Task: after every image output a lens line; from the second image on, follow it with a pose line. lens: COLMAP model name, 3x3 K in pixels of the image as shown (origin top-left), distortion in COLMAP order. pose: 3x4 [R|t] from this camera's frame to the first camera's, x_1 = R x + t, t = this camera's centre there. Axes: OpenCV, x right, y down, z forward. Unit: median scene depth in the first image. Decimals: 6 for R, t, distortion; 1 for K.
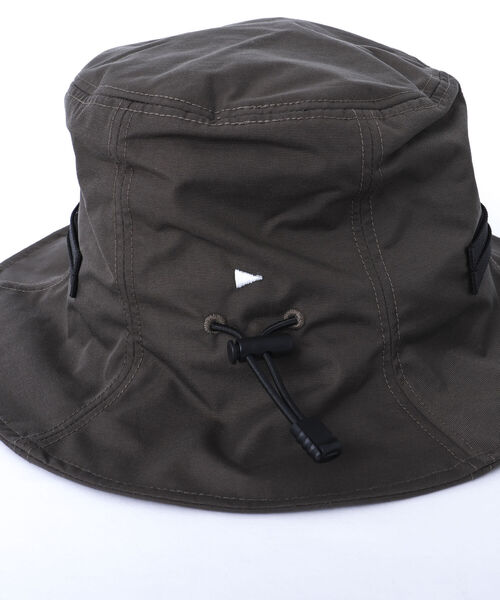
lens RADIAL K [[751.0, 0, 250.0], [0, 751.0, 300.0], [0, 0, 1]] dist [-0.143913, 0.016165]
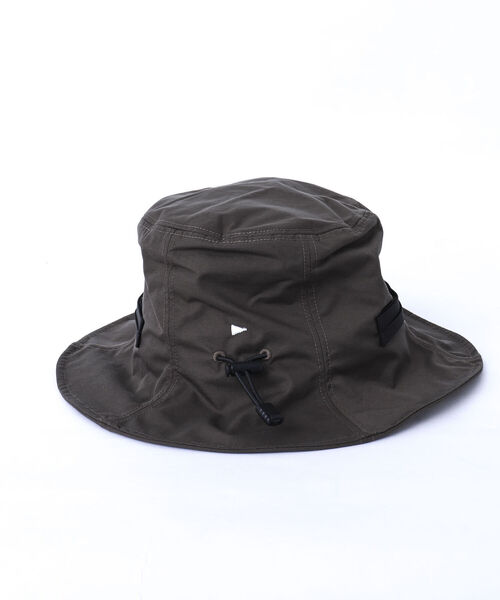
lens RADIAL K [[751.0, 0, 250.0], [0, 751.0, 300.0], [0, 0, 1]] dist [-0.143913, 0.016165]
pose [[0.997001, 0.013571, -0.076189, 0.149836], [-0.025877, 0.986296, -0.162941, 0.179533], [0.072934, 0.164423, 0.983690, -0.696656]]
